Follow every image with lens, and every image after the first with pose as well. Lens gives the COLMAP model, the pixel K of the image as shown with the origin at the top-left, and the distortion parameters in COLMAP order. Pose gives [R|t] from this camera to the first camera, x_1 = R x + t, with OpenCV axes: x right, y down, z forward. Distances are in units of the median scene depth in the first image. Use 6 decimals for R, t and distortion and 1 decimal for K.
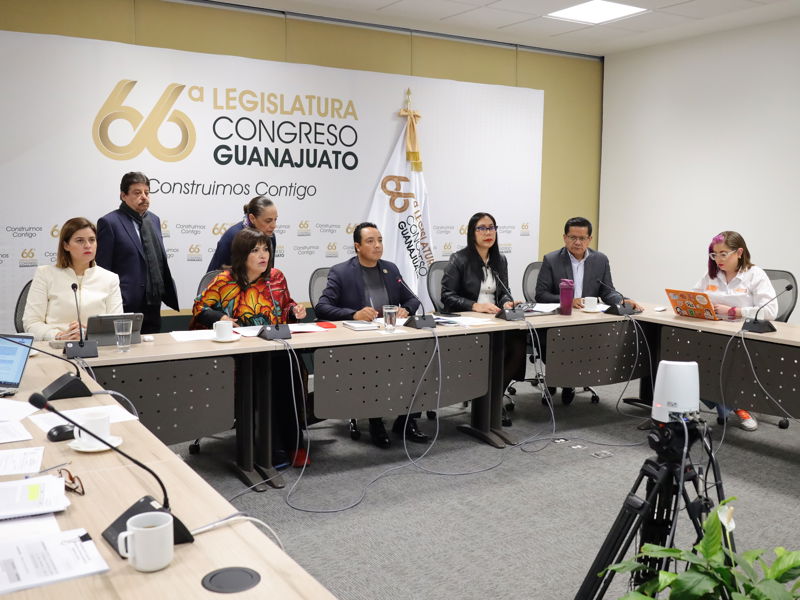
lens RADIAL K [[821.7, 0, 400.0], [0, 821.7, 300.0], [0, 0, 1]] dist [-0.017187, -0.009494]
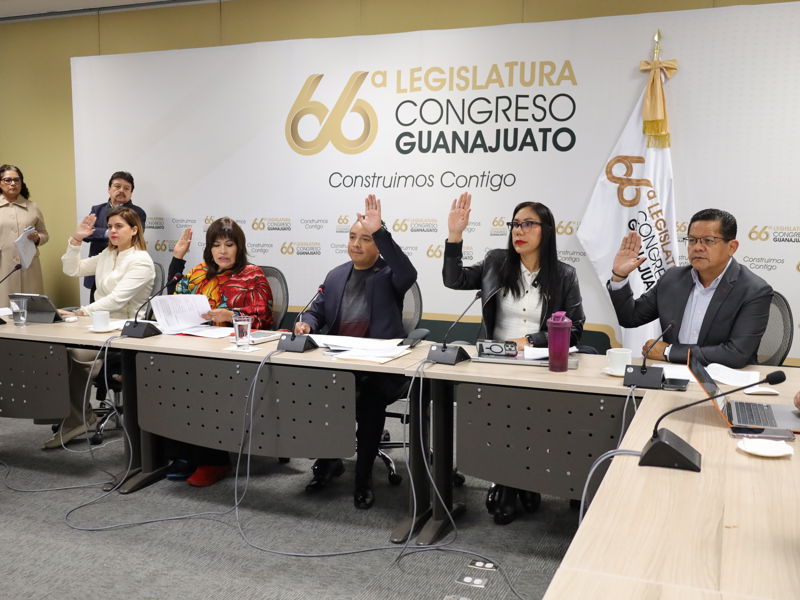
lens RADIAL K [[840.0, 0, 400.0], [0, 840.0, 300.0], [0, 0, 1]] dist [-0.012345, -0.013872]
pose [[0.576645, 0.084455, -0.812618, 0.525893], [-0.089628, 0.995179, 0.039828, -0.039599], [0.812064, 0.049867, 0.581434, 0.448347]]
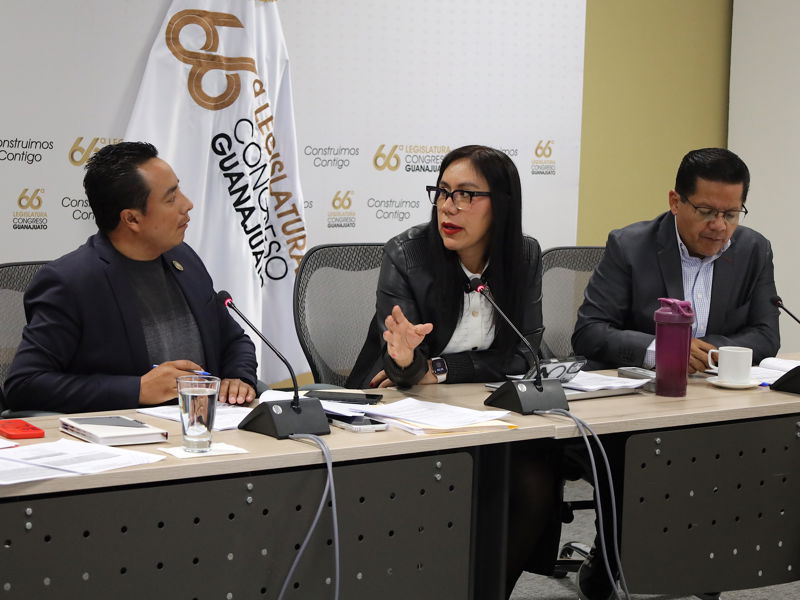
lens RADIAL K [[2034.3, 0, 400.0], [0, 2034.3, 300.0], [0, 0, 1]] dist [0.002520, 0.079910]
pose [[0.994865, 0.005224, 0.101076, -0.010561], [-0.004267, 0.999944, -0.009680, -0.012738], [-0.101121, 0.009199, 0.994832, 0.082365]]
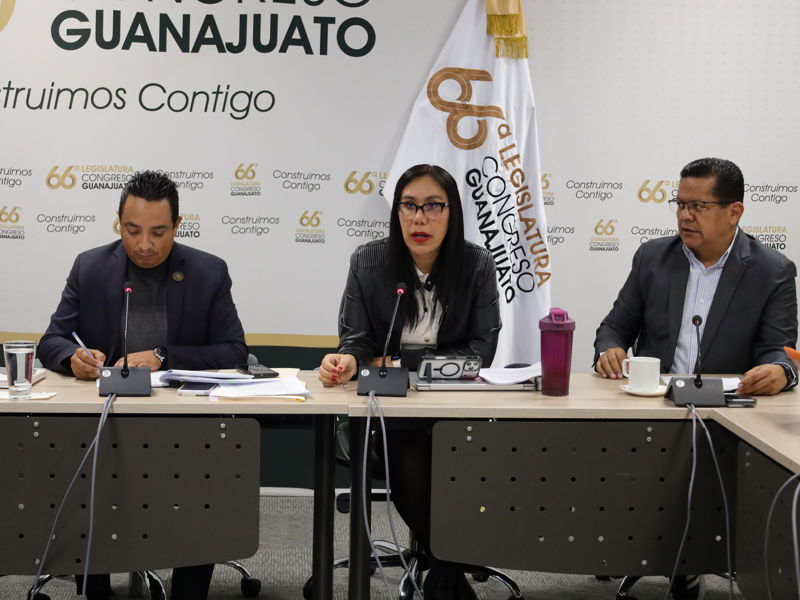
lens RADIAL K [[1742.4, 0, 400.0], [0, 1742.4, 300.0], [0, 0, 1]] dist [0.020349, -0.216063]
pose [[0.882708, 0.050965, -0.467149, 0.452613], [-0.061251, 0.998099, -0.006847, -0.016045], [0.465912, 0.034657, 0.884152, 0.148677]]
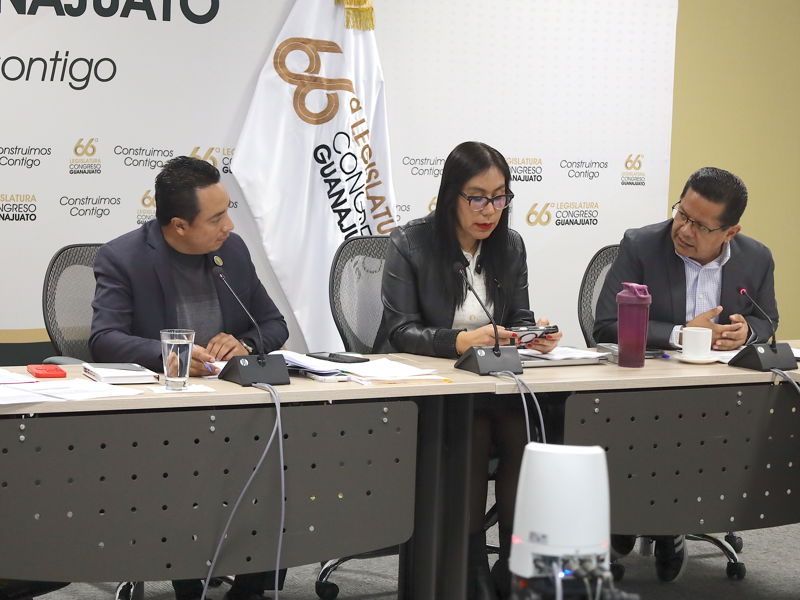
lens RADIAL K [[2025.2, 0, 400.0], [0, 2025.2, 300.0], [0, 0, 1]] dist [0.005287, -0.207575]
pose [[0.997574, 0.023822, -0.065417, 0.123737], [-0.025268, 0.999452, -0.021369, 0.007528], [0.064872, 0.022970, 0.997629, -0.055667]]
